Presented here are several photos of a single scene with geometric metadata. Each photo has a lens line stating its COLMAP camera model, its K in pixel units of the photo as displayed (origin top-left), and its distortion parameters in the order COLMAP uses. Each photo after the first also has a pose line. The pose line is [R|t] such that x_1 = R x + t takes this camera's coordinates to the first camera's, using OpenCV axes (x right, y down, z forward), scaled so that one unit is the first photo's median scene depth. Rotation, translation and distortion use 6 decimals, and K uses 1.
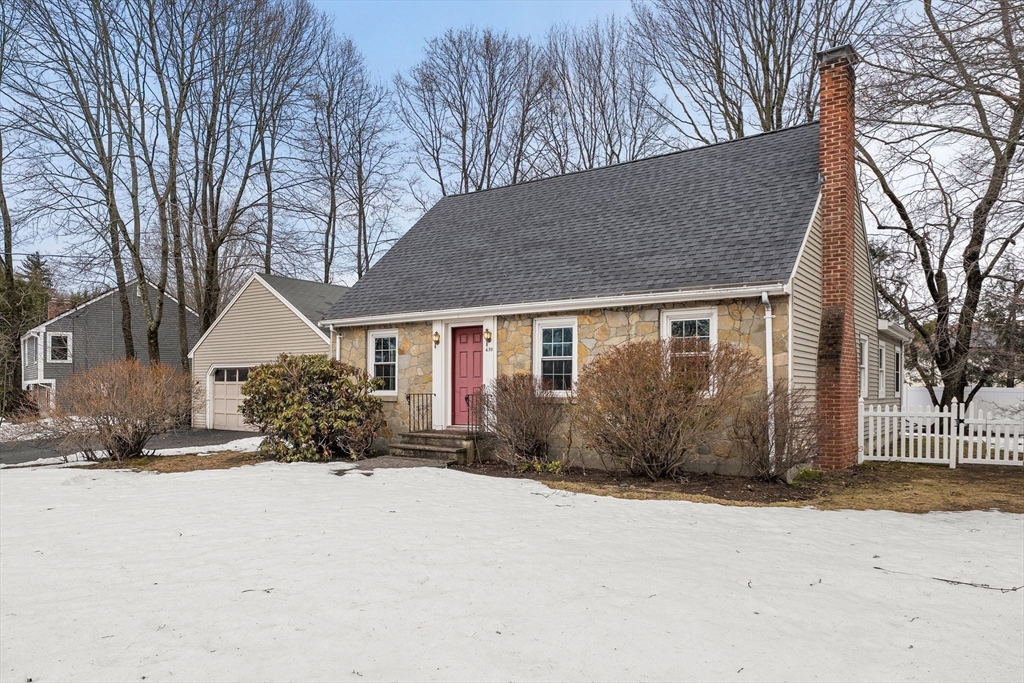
lens RADIAL K [[651.3, 0, 515.9], [0, 651.3, 341.4], [0, 0, 1]] dist [-0.001840, 0.001511]
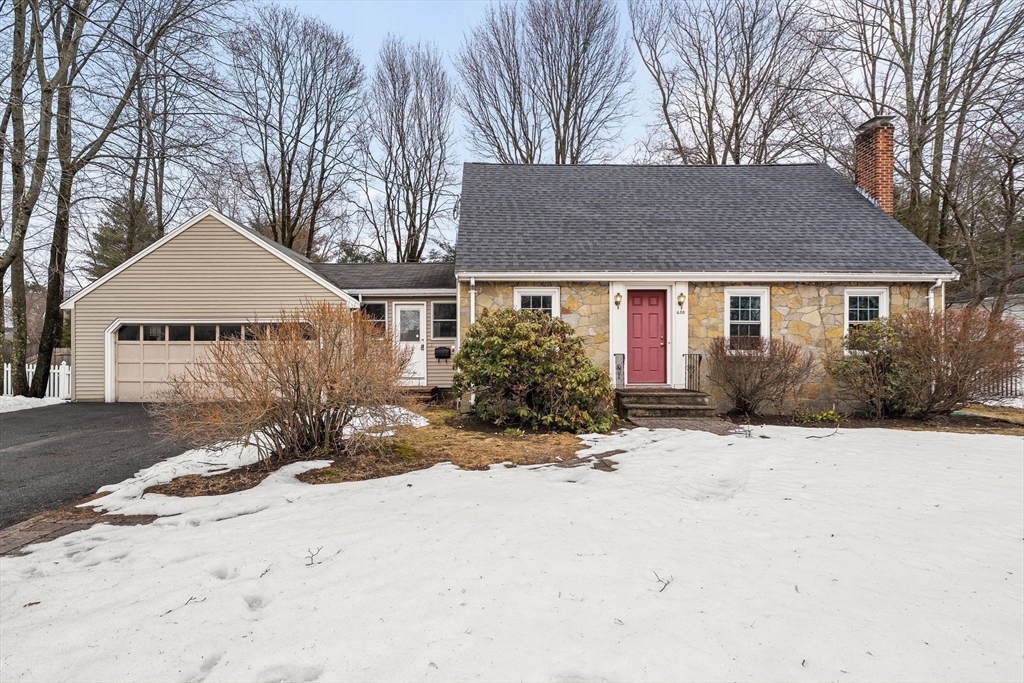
lens RADIAL K [[516.4, 0, 514.3], [0, 516.4, 339.6], [0, 0, 1]] dist [-0.003620, 0.000242]
pose [[0.829507, 0.010652, 0.558395, -0.764511], [-0.038535, 0.998527, 0.038197, 0.036207], [-0.557166, -0.053203, 0.828695, 0.456376]]
